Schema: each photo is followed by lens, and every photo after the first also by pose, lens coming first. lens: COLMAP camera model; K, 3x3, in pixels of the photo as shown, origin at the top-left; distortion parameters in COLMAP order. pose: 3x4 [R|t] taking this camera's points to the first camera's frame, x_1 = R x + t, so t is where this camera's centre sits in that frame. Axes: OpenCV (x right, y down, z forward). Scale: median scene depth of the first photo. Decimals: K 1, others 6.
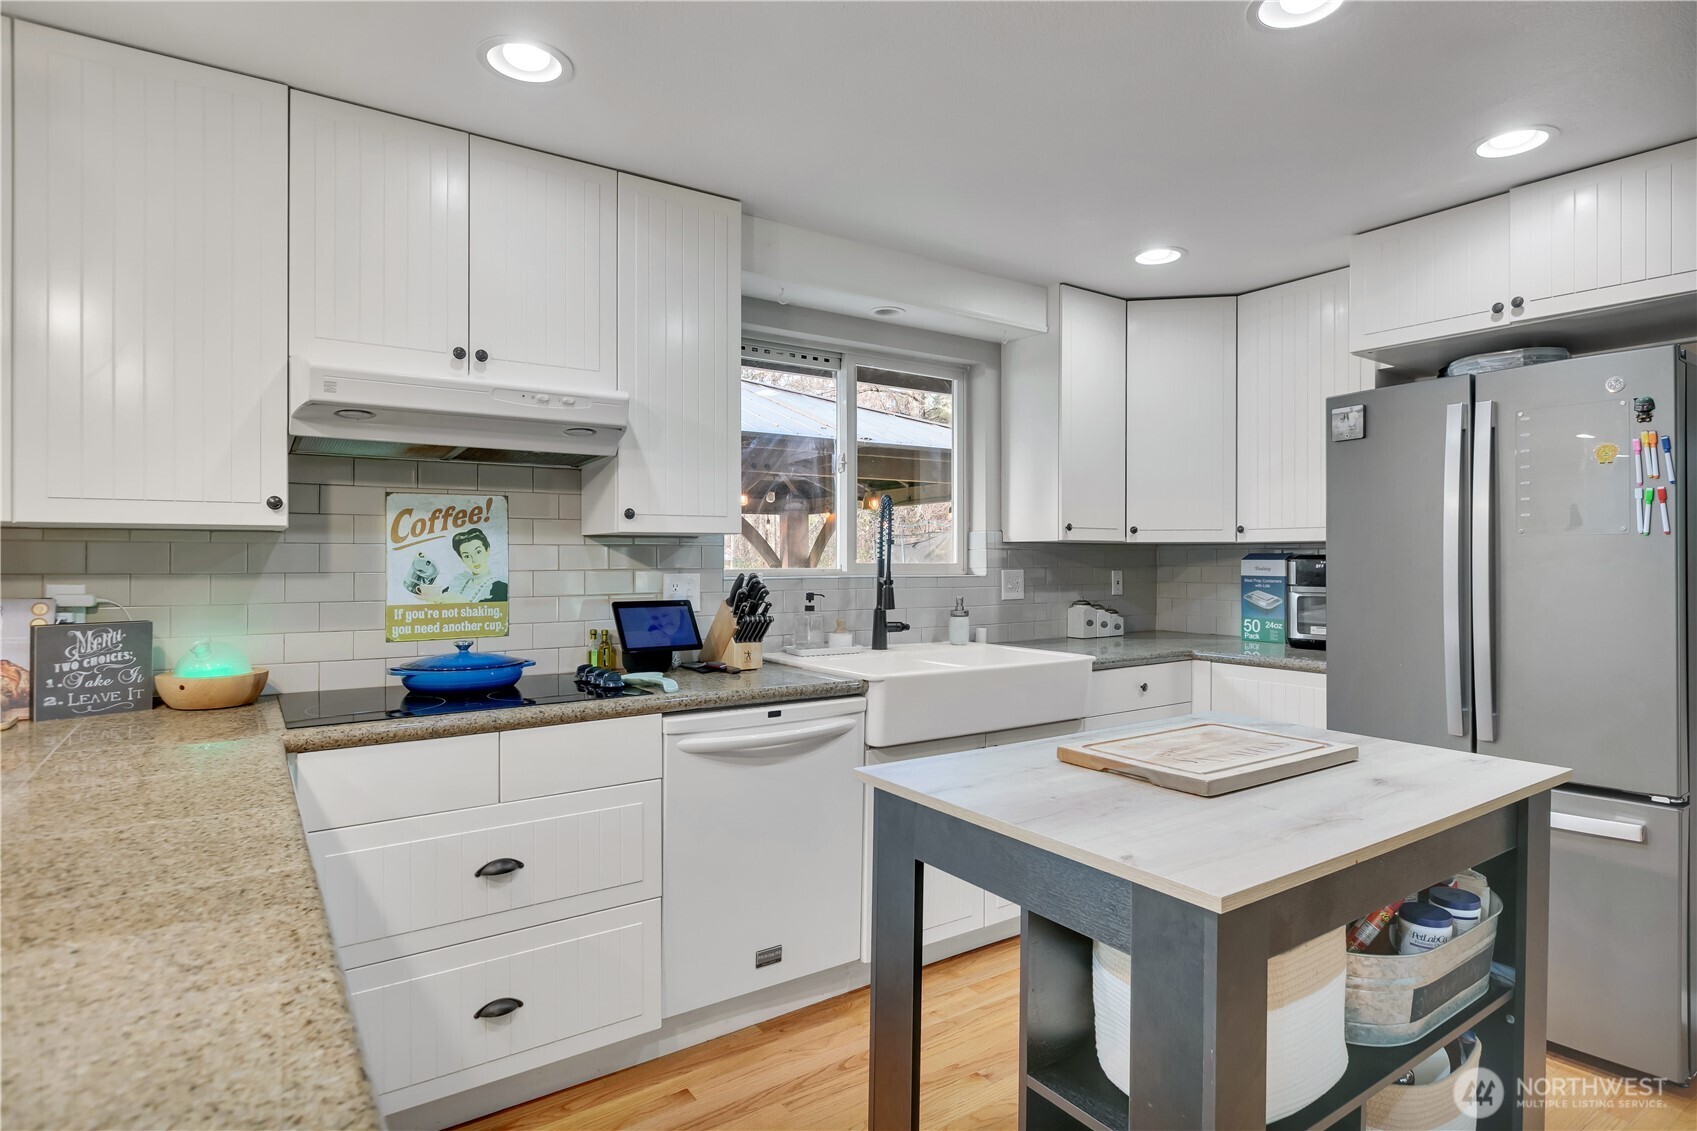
lens RADIAL K [[891.2, 0, 847.8], [0, 891.2, 547.2], [0, 0, 1]] dist [-0.002772, -0.000352]
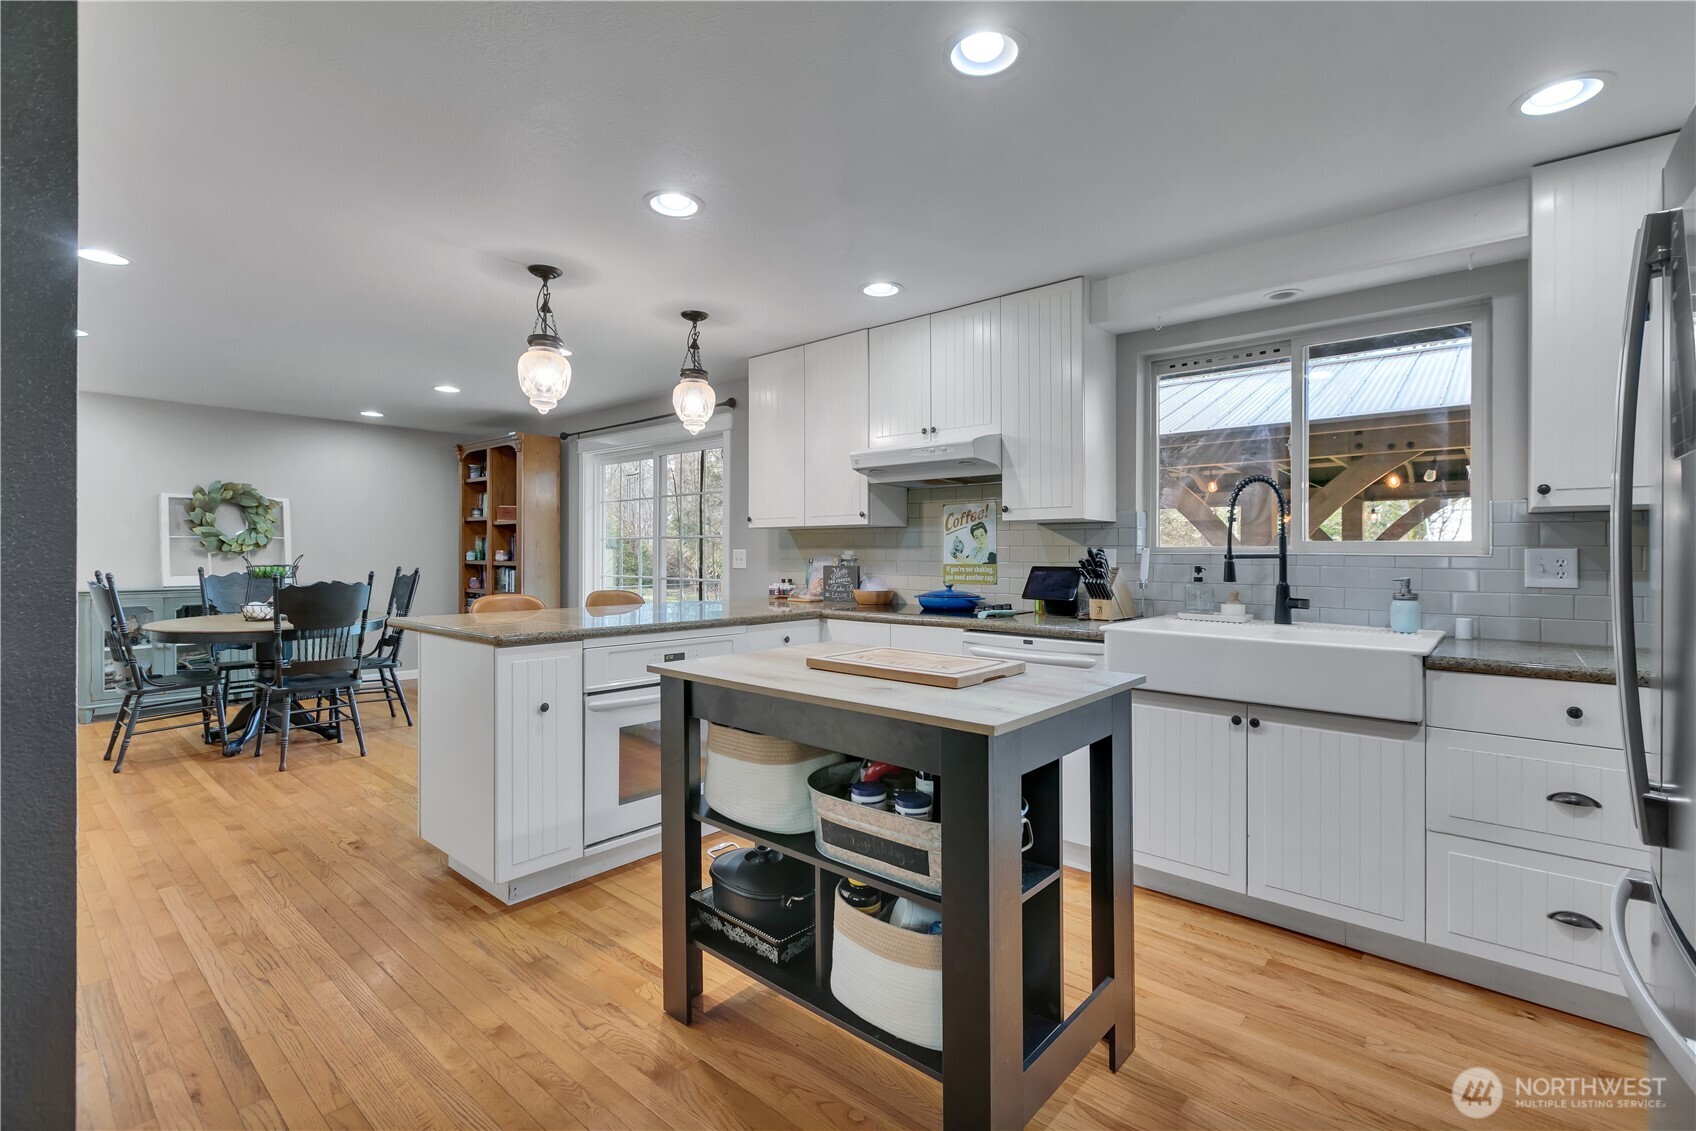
lens RADIAL K [[777.9, 0, 878.4], [0, 777.9, 545.0], [0, 0, 1]] dist [0.000577, 0.000283]
pose [[0.265567, -0.008038, -0.964059, 1.022243], [0.008576, 0.999945, -0.005974, 0.032369], [0.964054, -0.006682, 0.265622, 0.407020]]
